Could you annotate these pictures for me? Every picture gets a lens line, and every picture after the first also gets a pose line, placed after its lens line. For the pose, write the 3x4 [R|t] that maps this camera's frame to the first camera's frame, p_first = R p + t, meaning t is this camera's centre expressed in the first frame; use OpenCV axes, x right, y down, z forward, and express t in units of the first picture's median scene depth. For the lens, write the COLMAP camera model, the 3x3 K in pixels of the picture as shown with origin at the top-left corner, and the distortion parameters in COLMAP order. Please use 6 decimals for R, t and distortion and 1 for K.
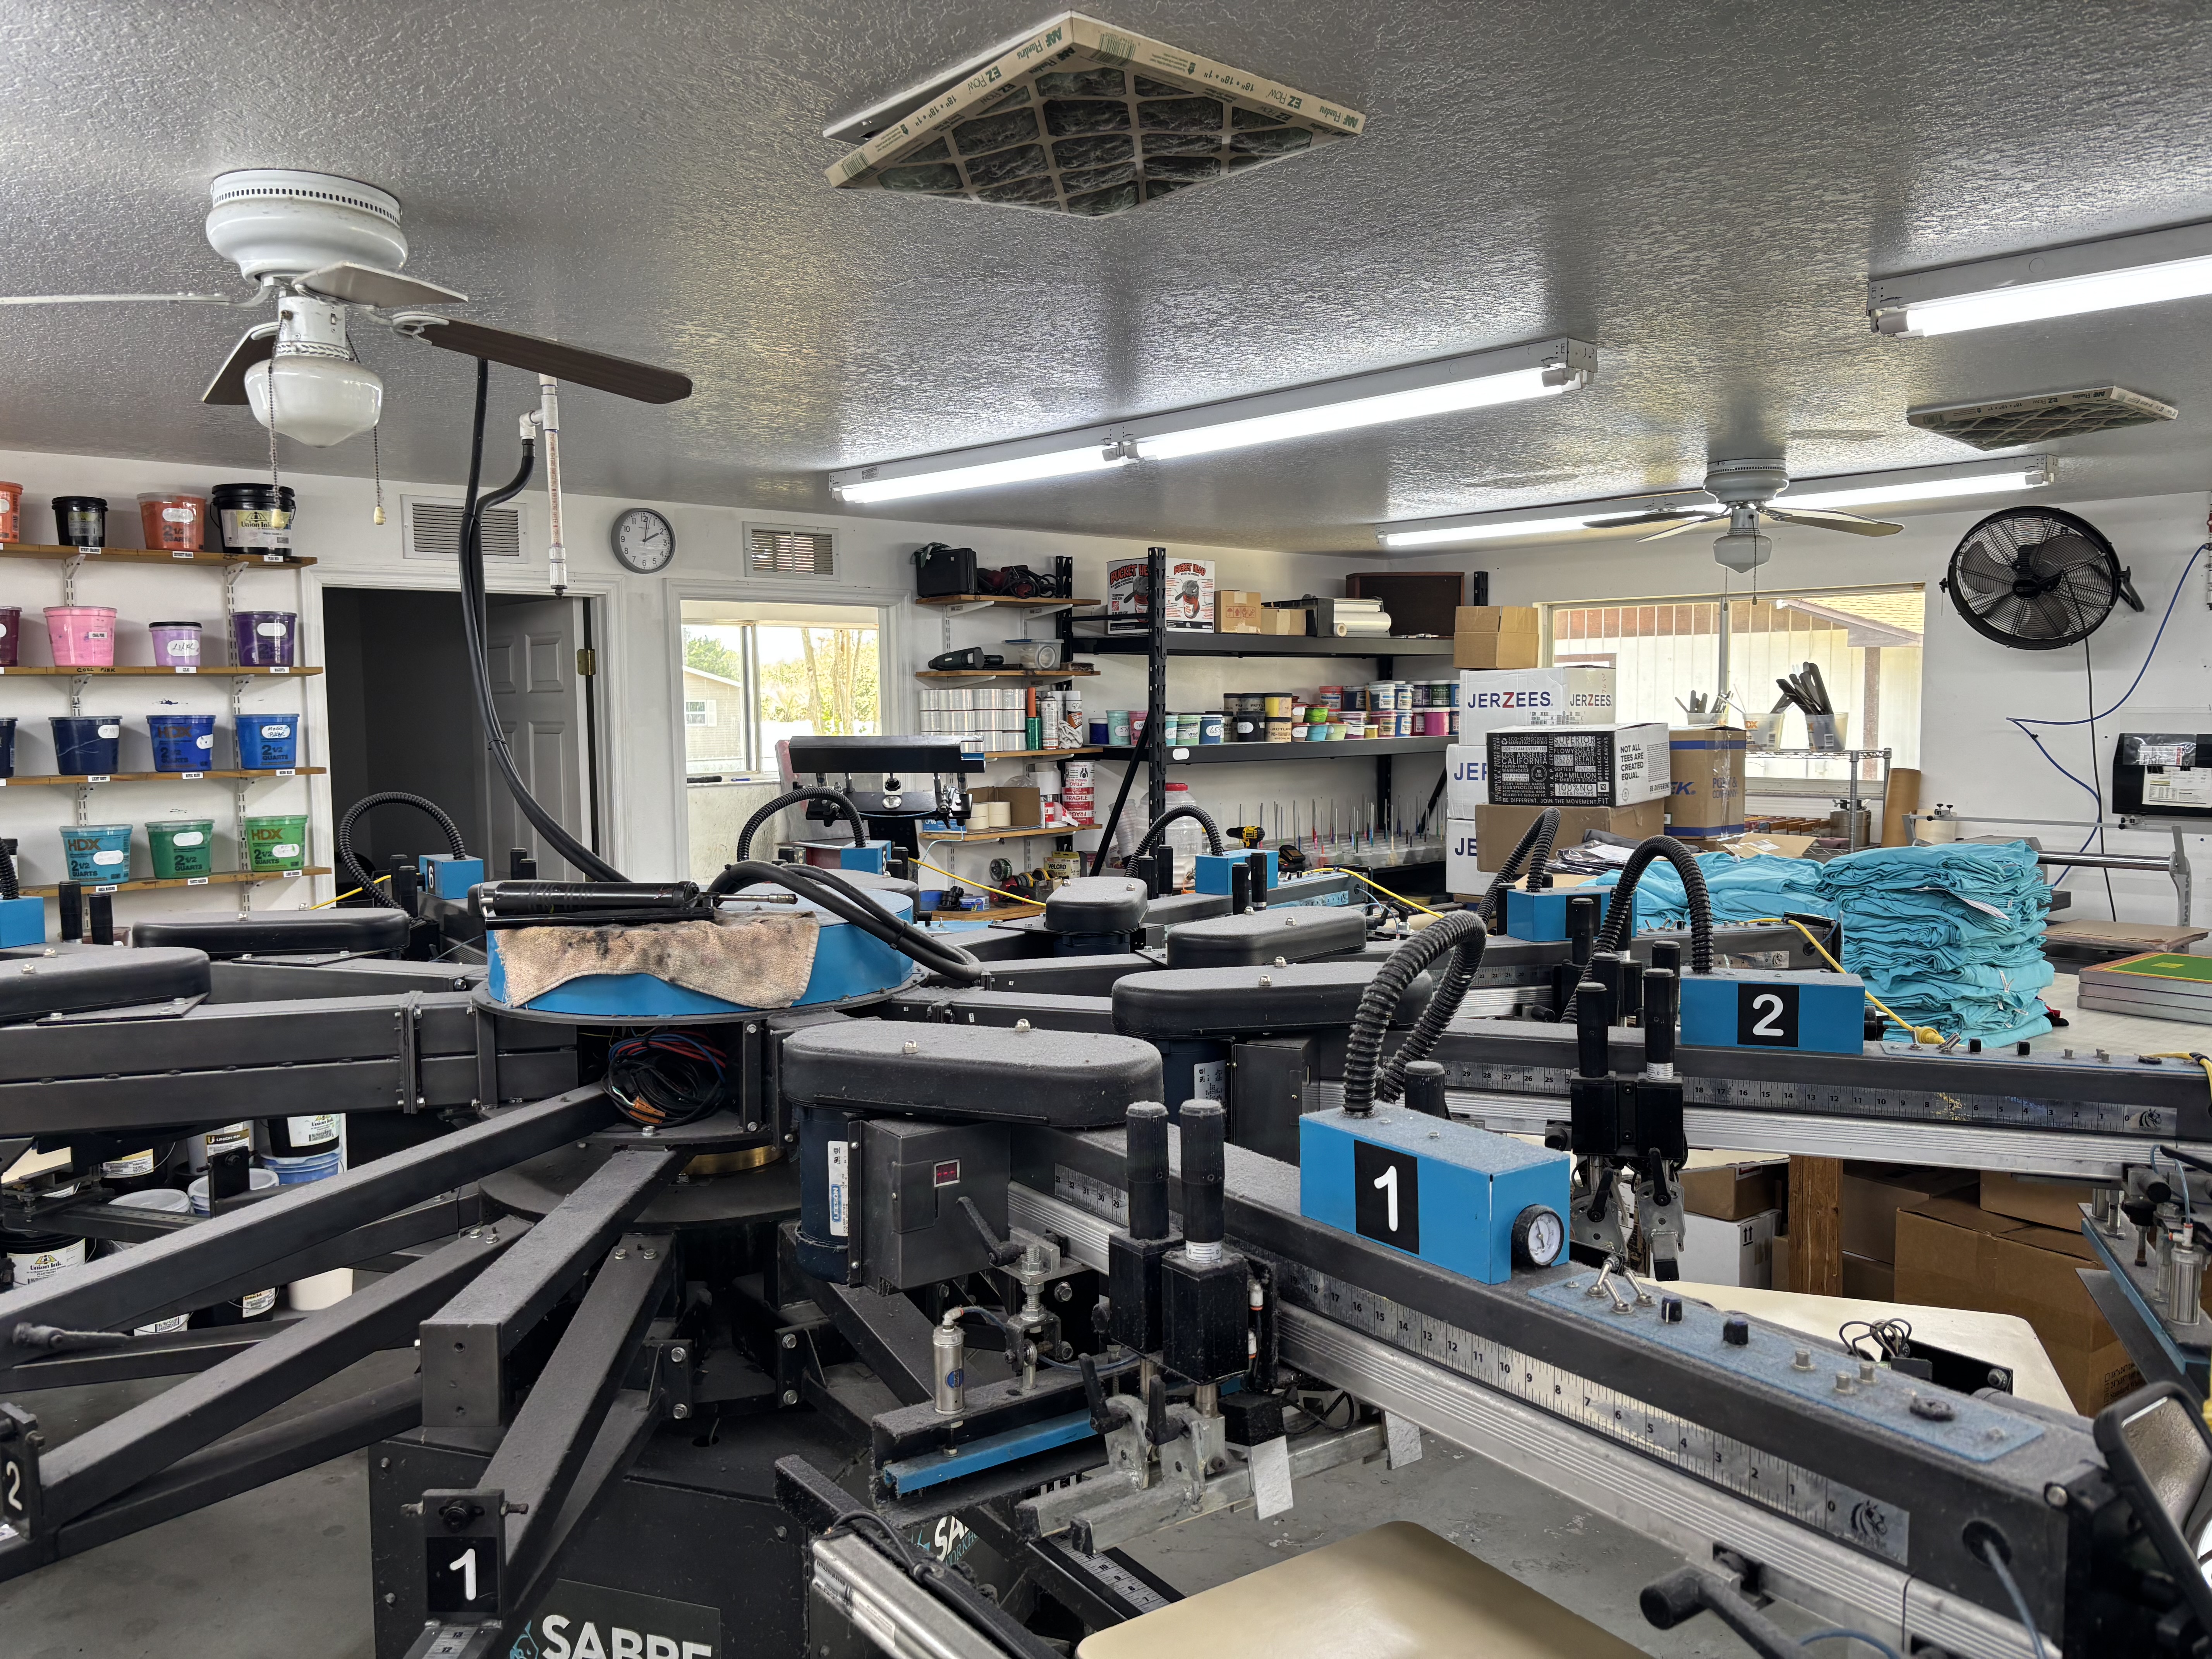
lens RADIAL K [[1686.6, 0, 1106.0], [0, 1686.6, 829.5], [0, 0, 1]] dist [0.185781, -0.324871]
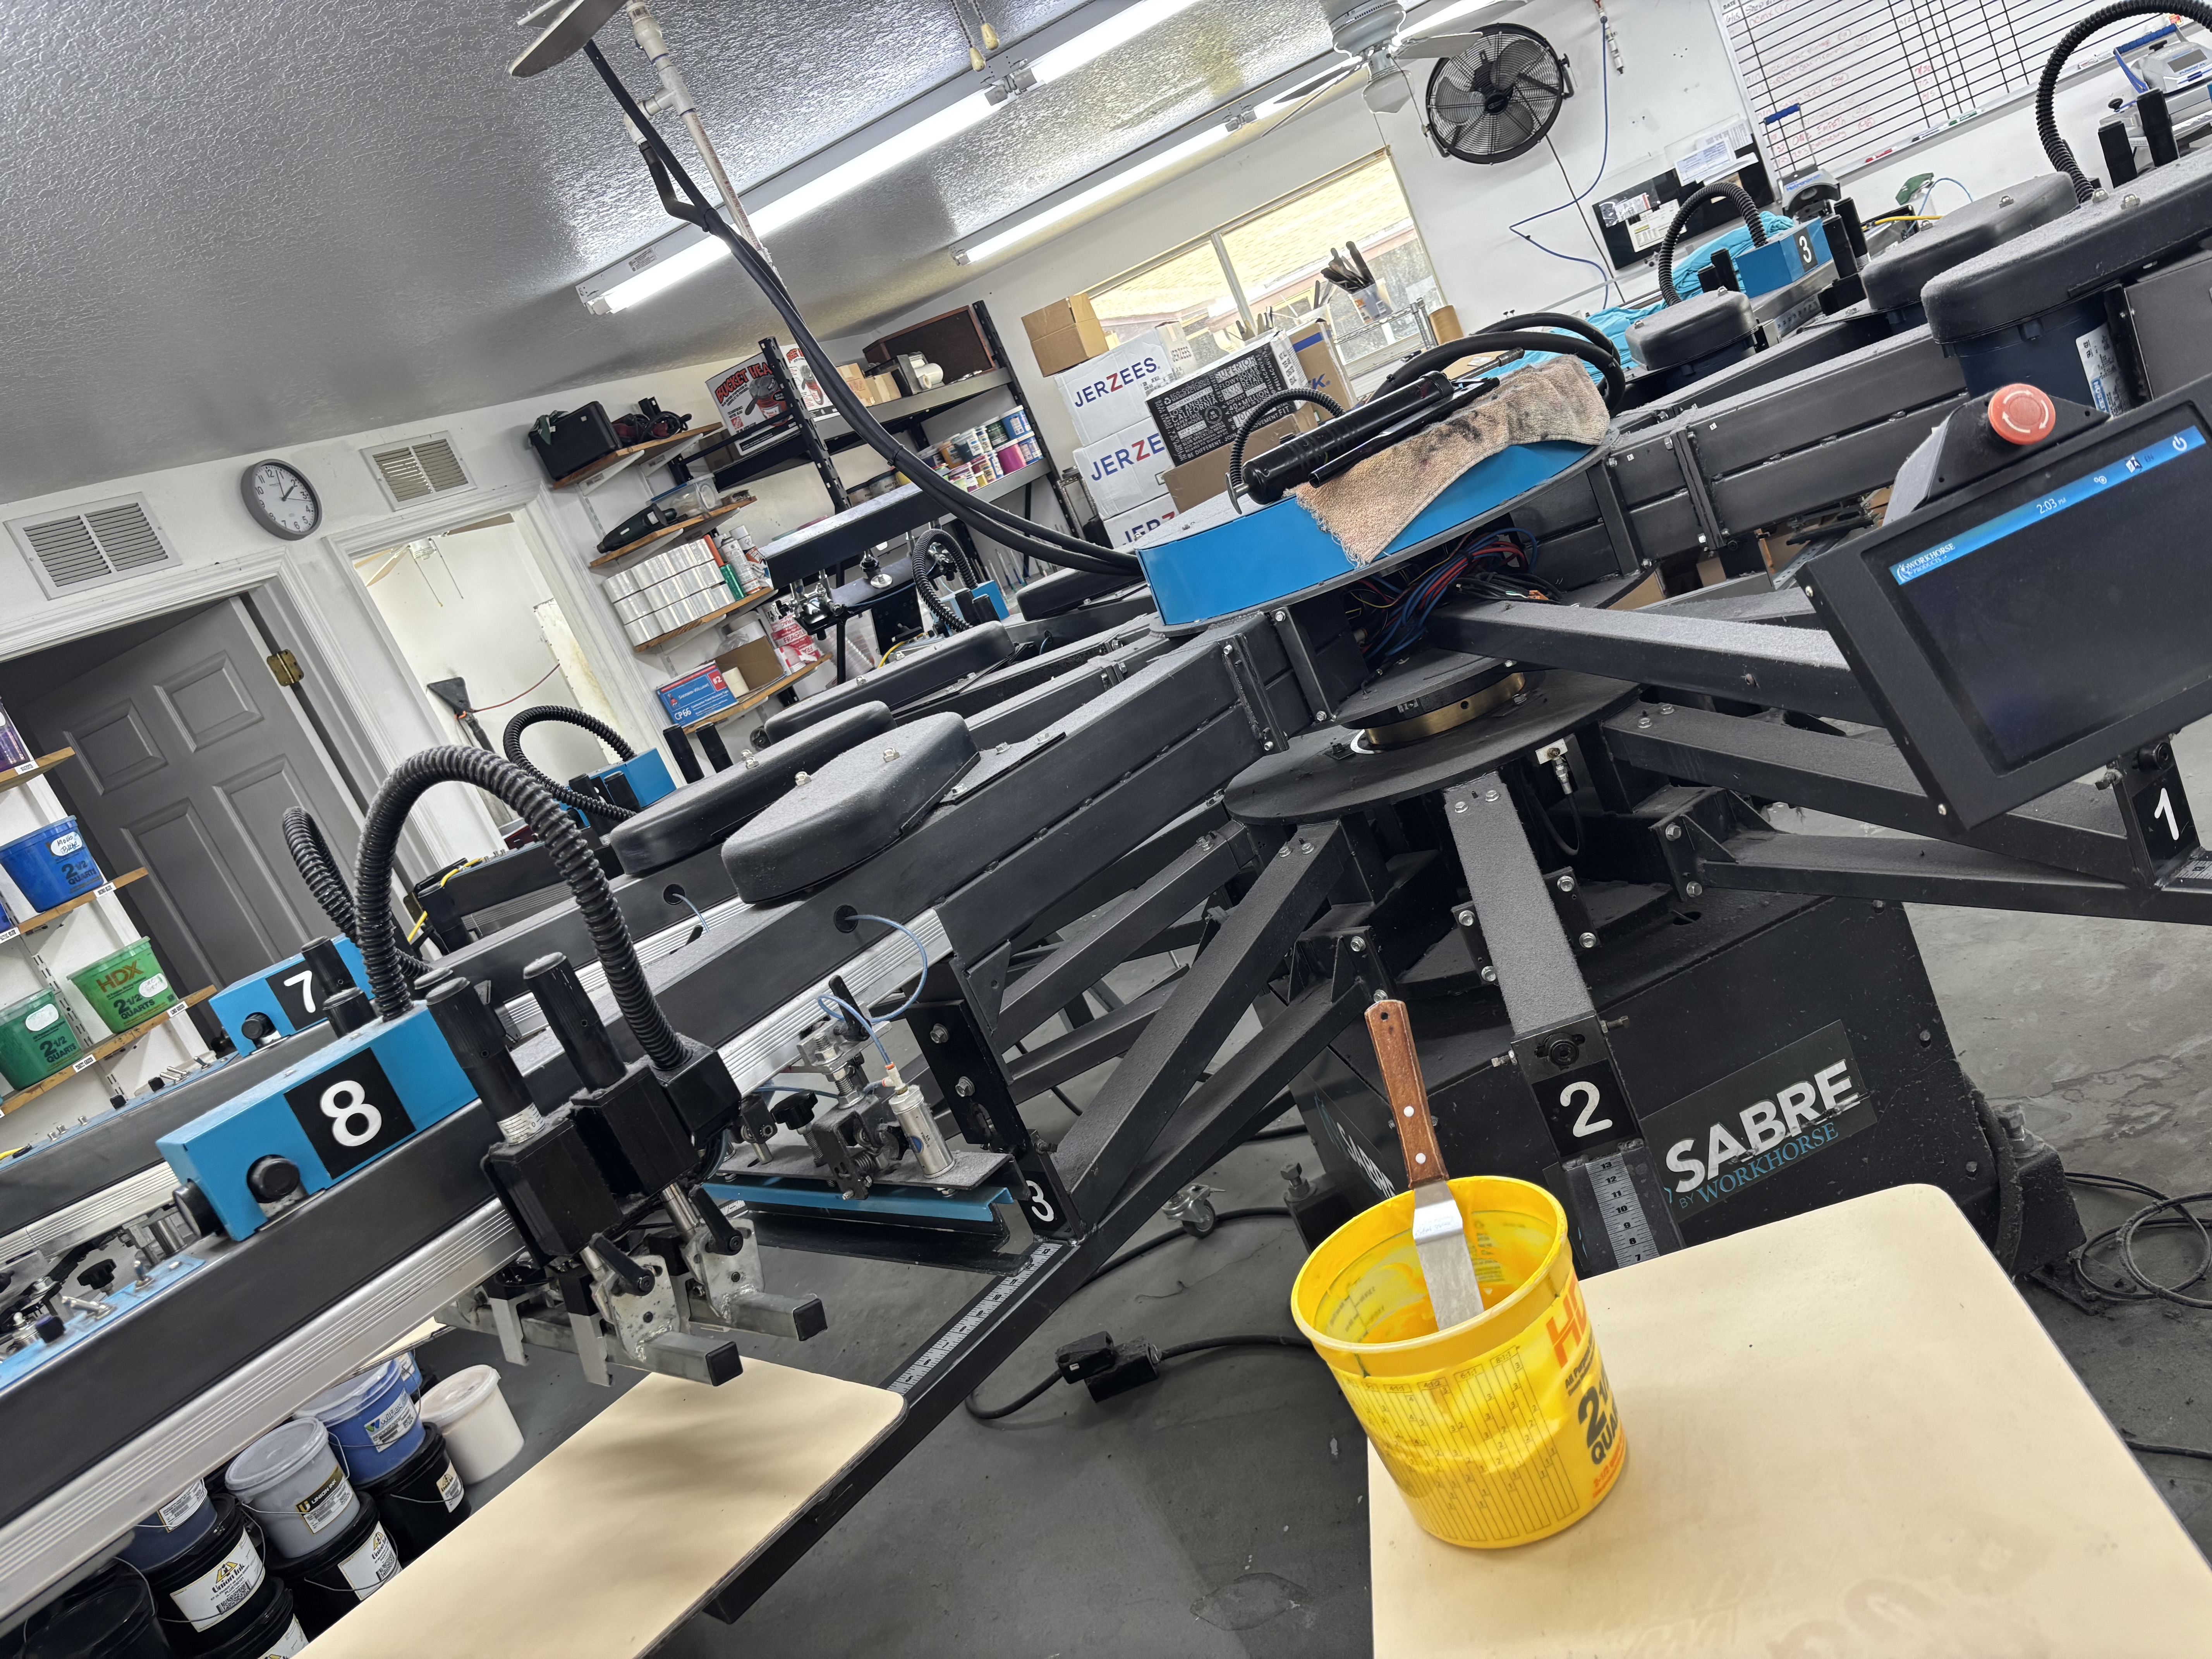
lens RADIAL K [[1711.4, 0, 1106.0], [0, 1711.4, 829.5], [0, 0, 1]] dist [0.046502, -0.057505]
pose [[0.796286, -0.444262, 0.410561, -0.340587], [0.426340, 0.893646, 0.140113, 0.018316], [-0.429143, 0.063469, 0.901004, 0.116093]]
